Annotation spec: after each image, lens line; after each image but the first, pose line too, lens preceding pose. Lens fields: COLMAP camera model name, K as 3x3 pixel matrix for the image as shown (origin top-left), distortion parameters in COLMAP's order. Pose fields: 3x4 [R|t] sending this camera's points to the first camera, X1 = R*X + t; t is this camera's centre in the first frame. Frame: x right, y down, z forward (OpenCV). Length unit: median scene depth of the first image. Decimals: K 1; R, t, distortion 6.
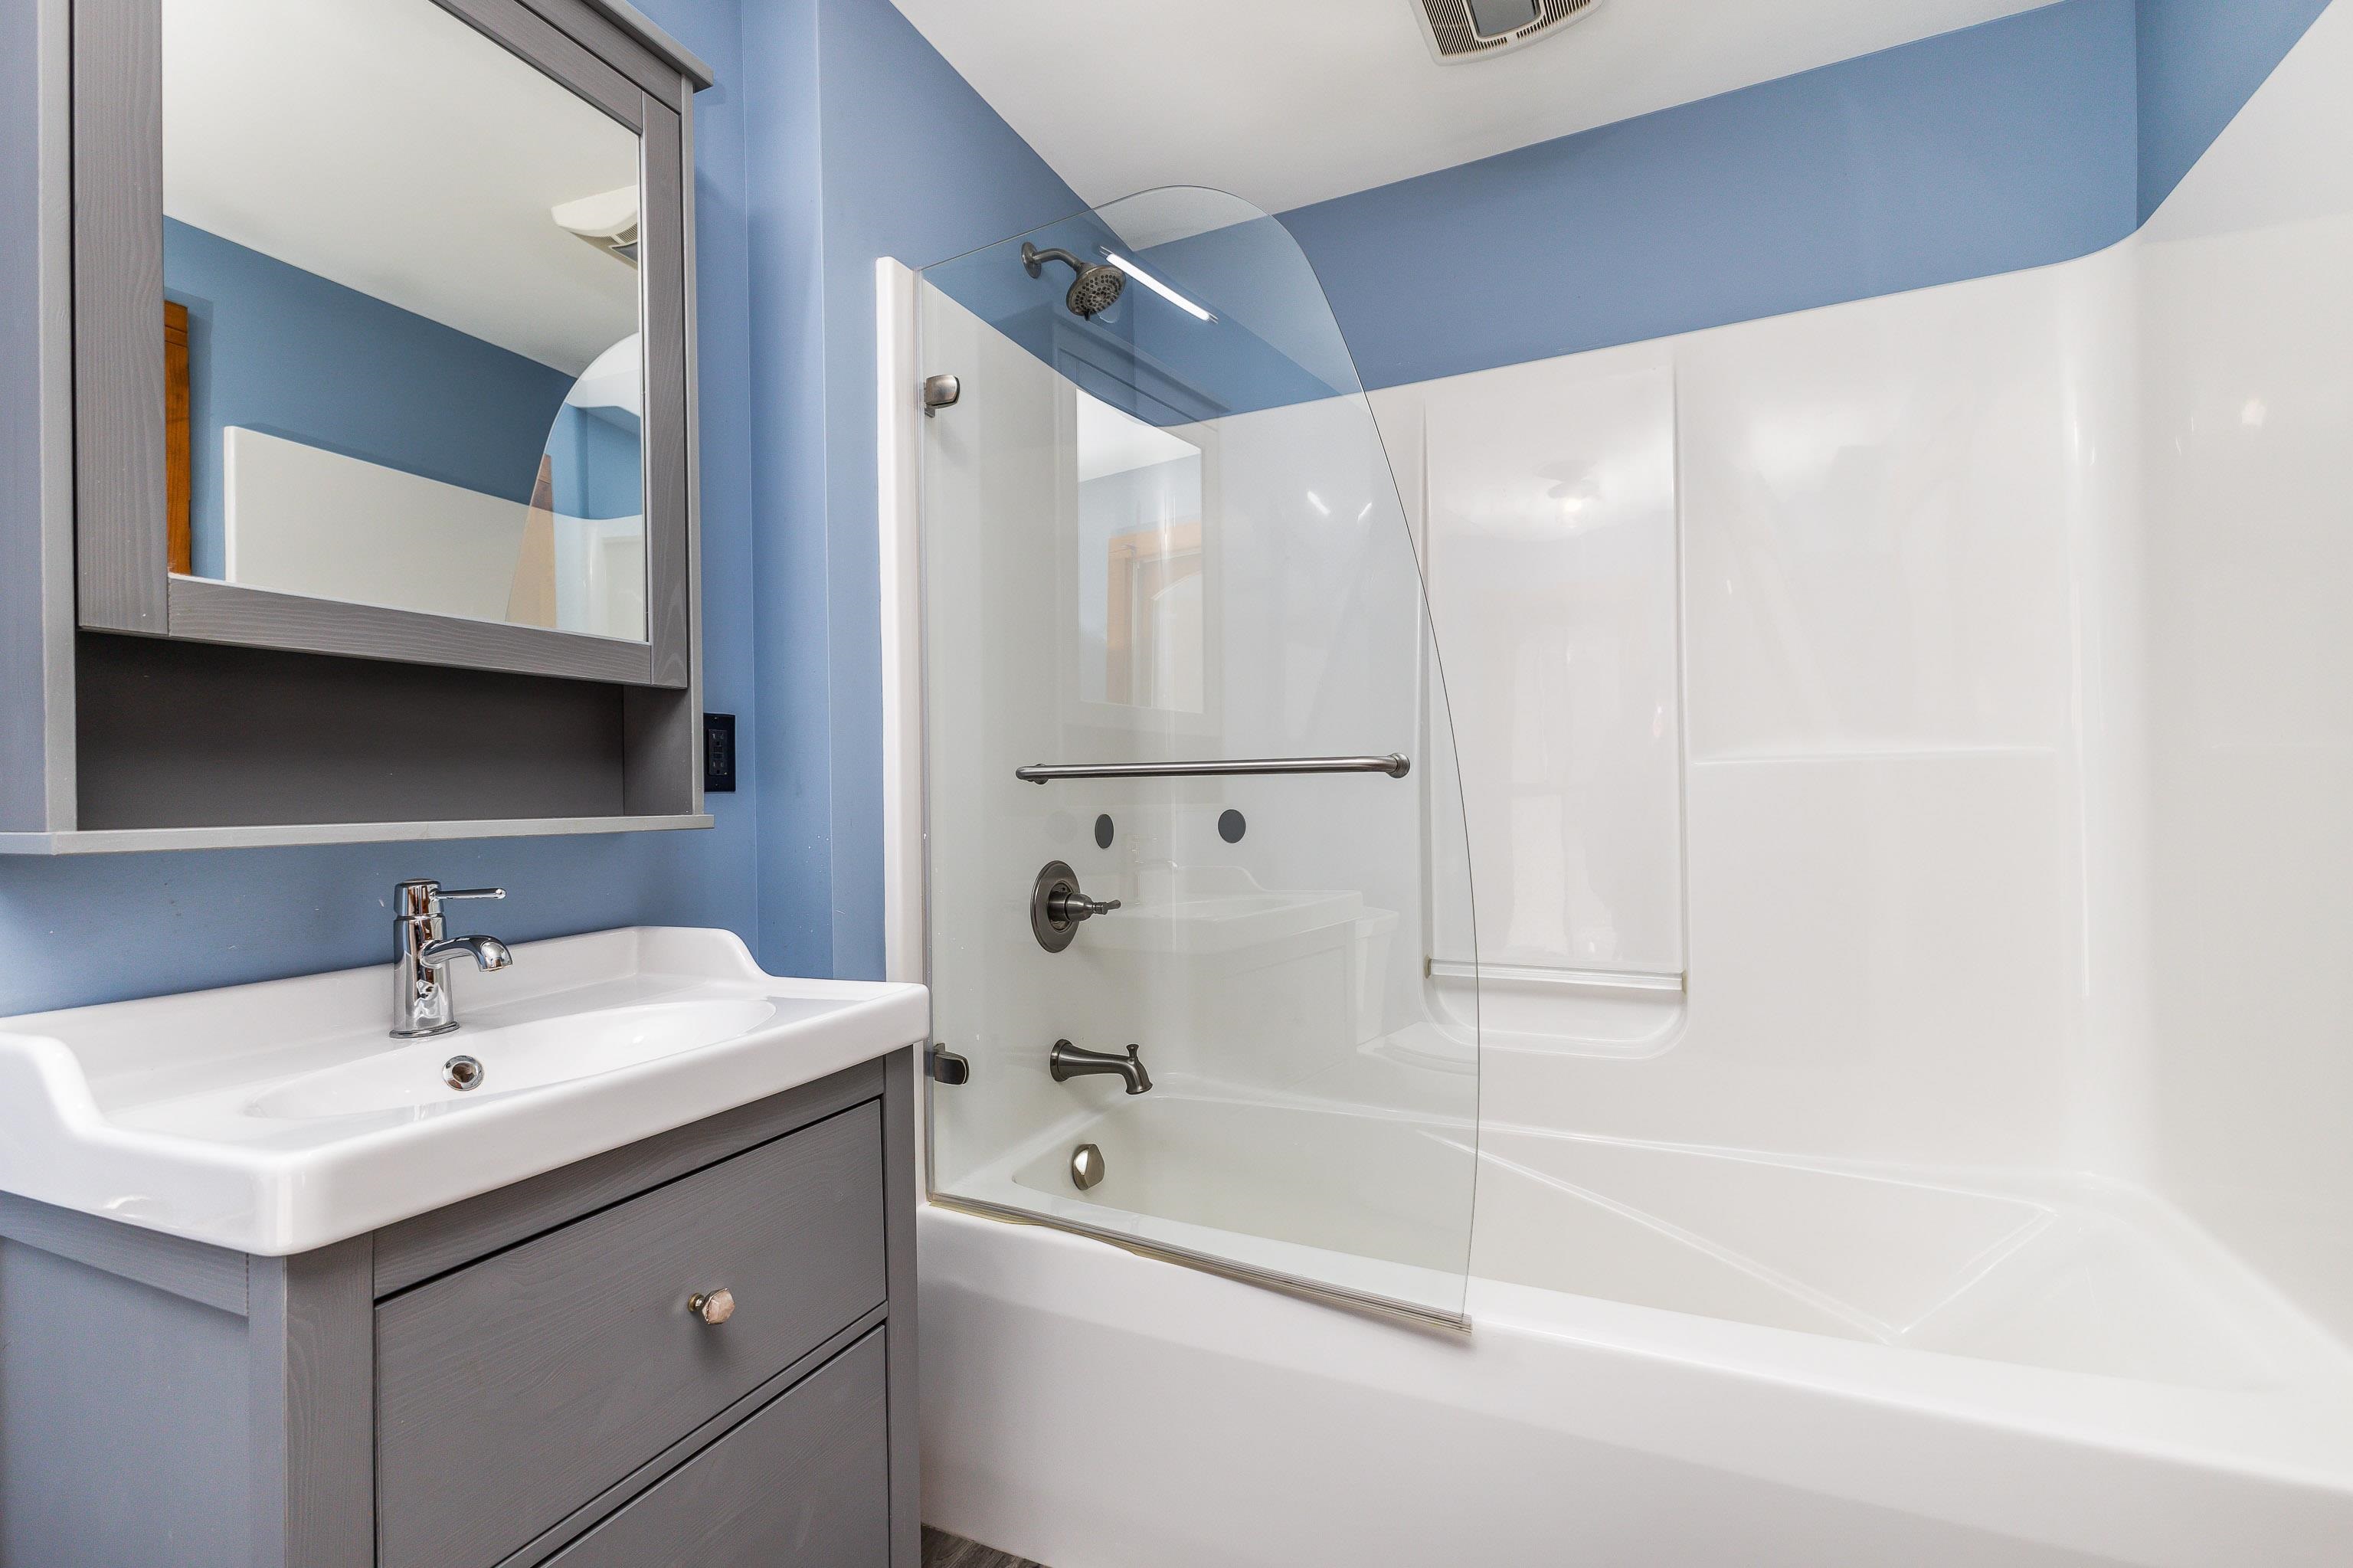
lens RADIAL K [[1030.7, 0, 1171.4], [0, 1030.7, 792.2], [0, 0, 1]] dist [-0.000233, 0.000026]
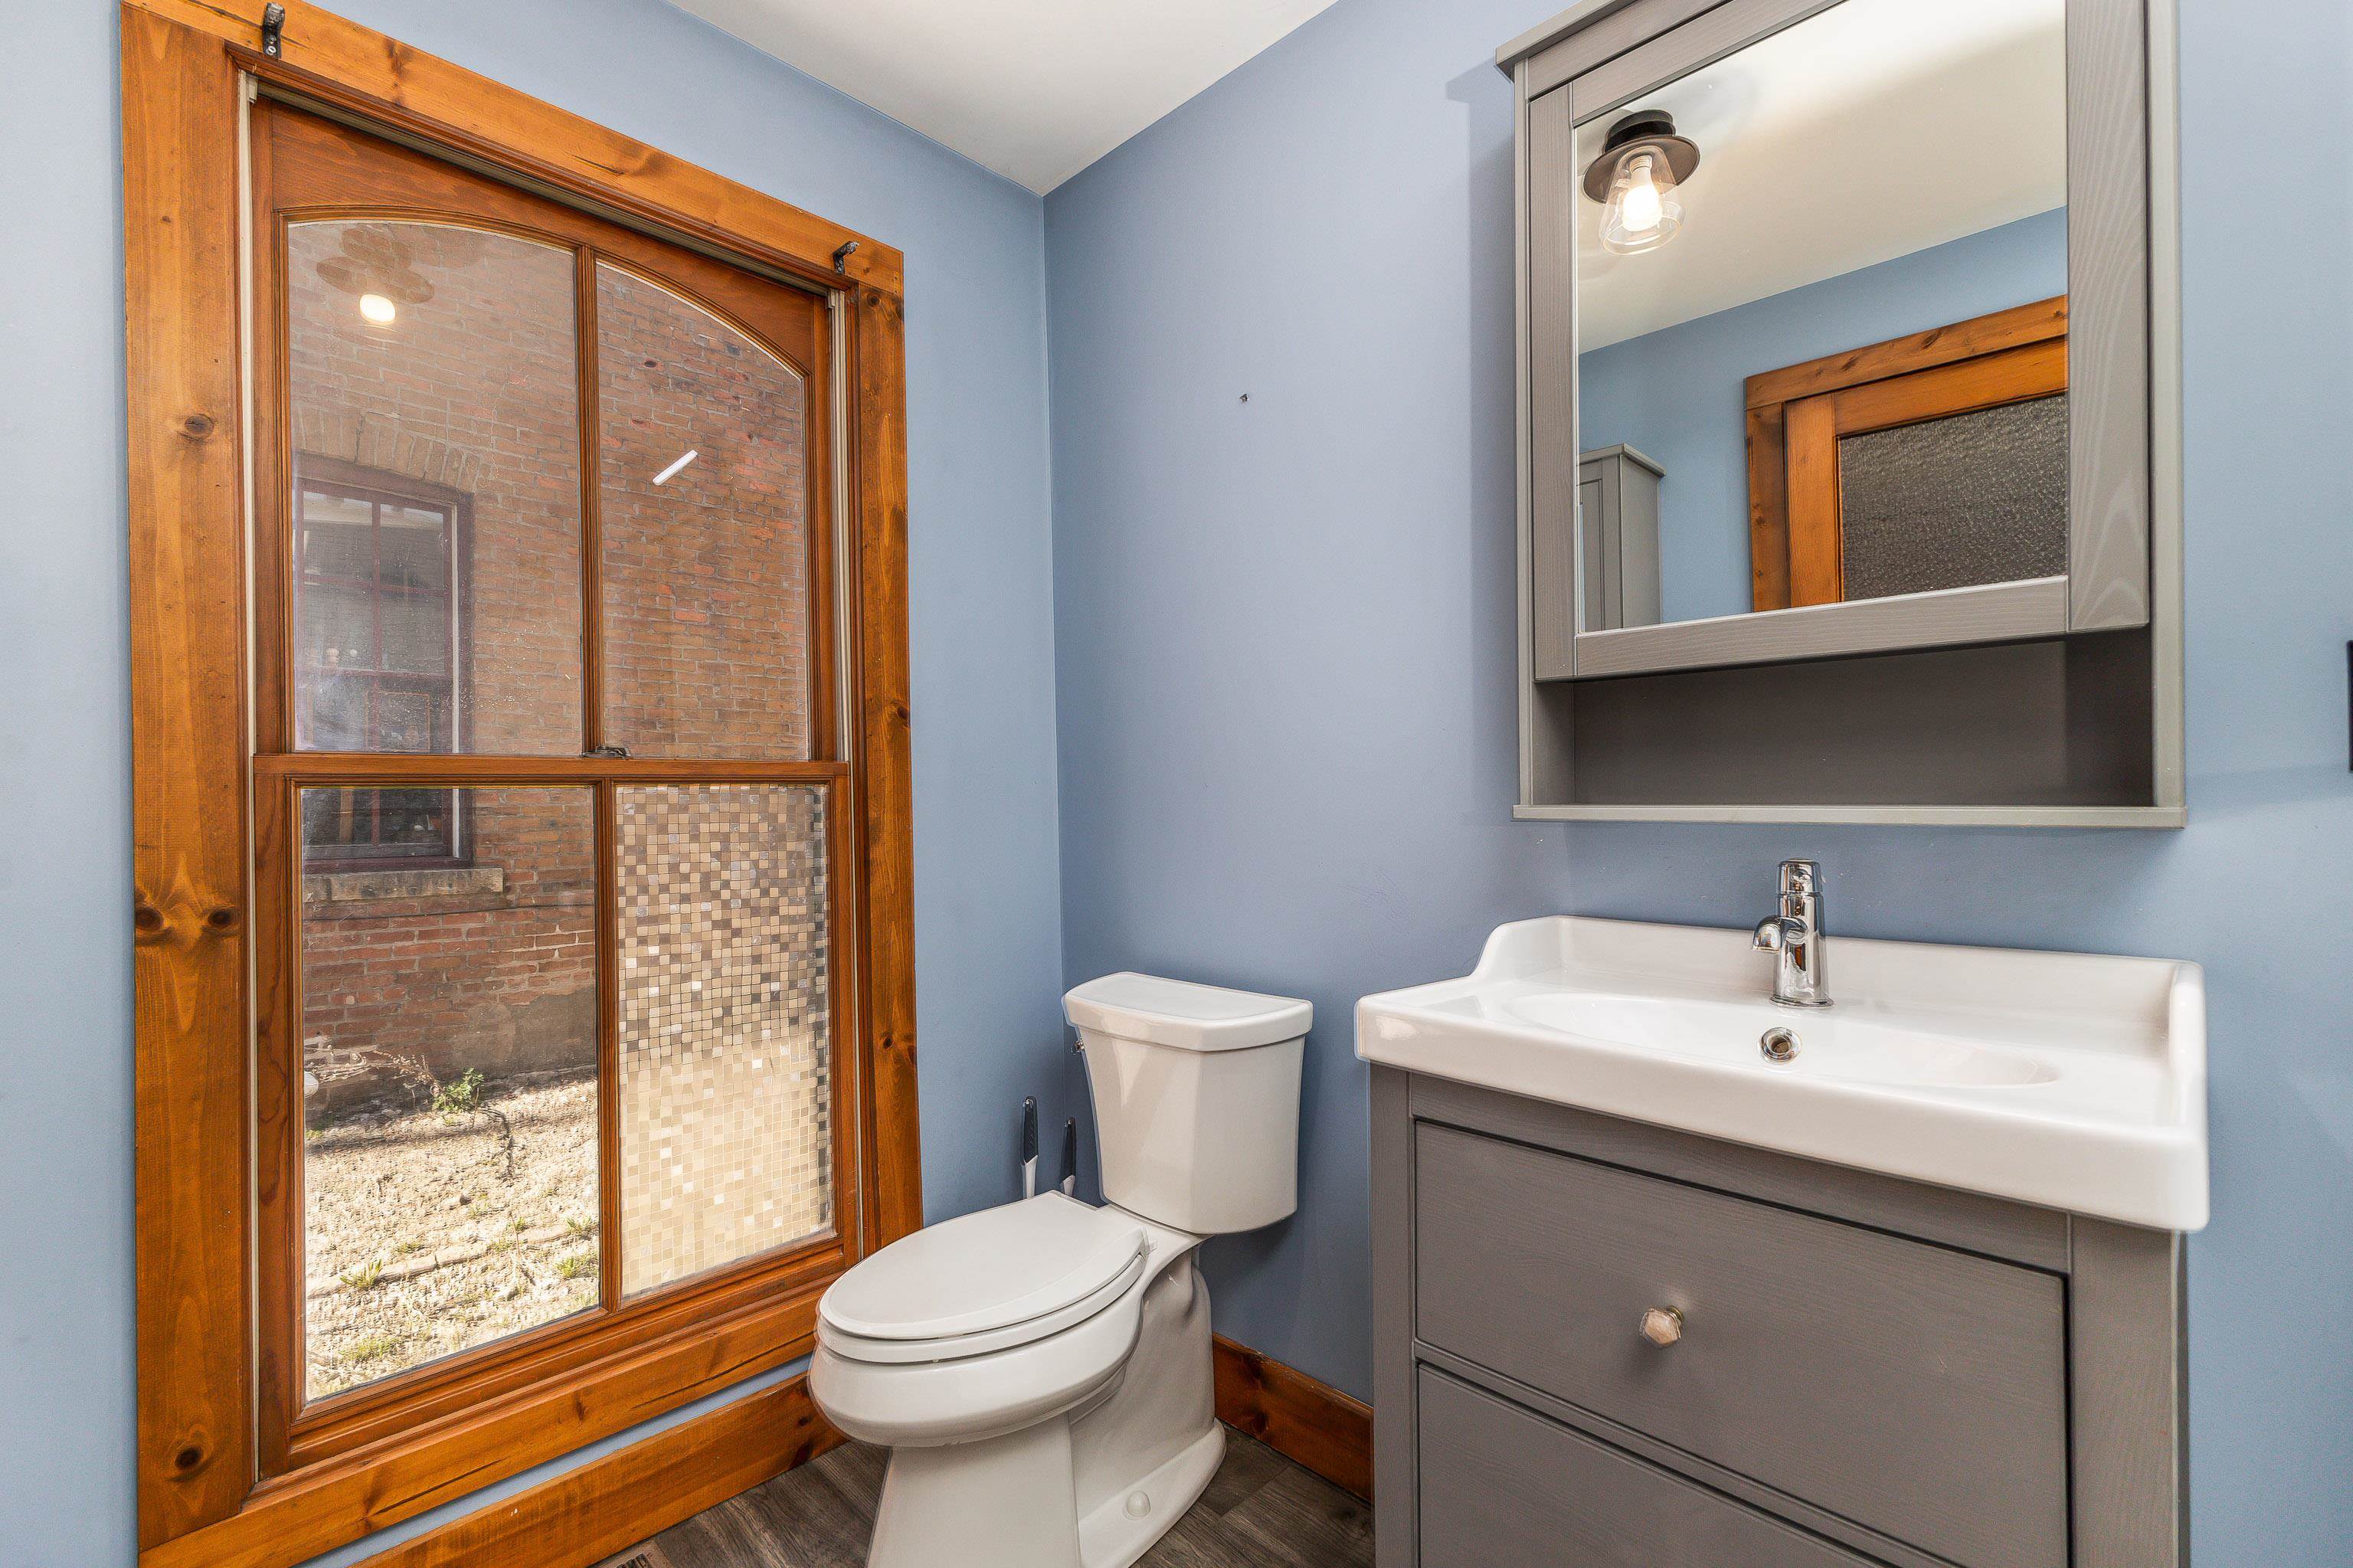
lens RADIAL K [[1030.7, 0, 1171.4], [0, 1030.7, 792.2], [0, 0, 1]] dist [-0.000233, 0.000026]
pose [[-0.332330, 0.013944, -0.943060, 0.504847], [0.012860, 0.999865, 0.010253, -0.005777], [0.943076, -0.008720, -0.332464, 0.762828]]
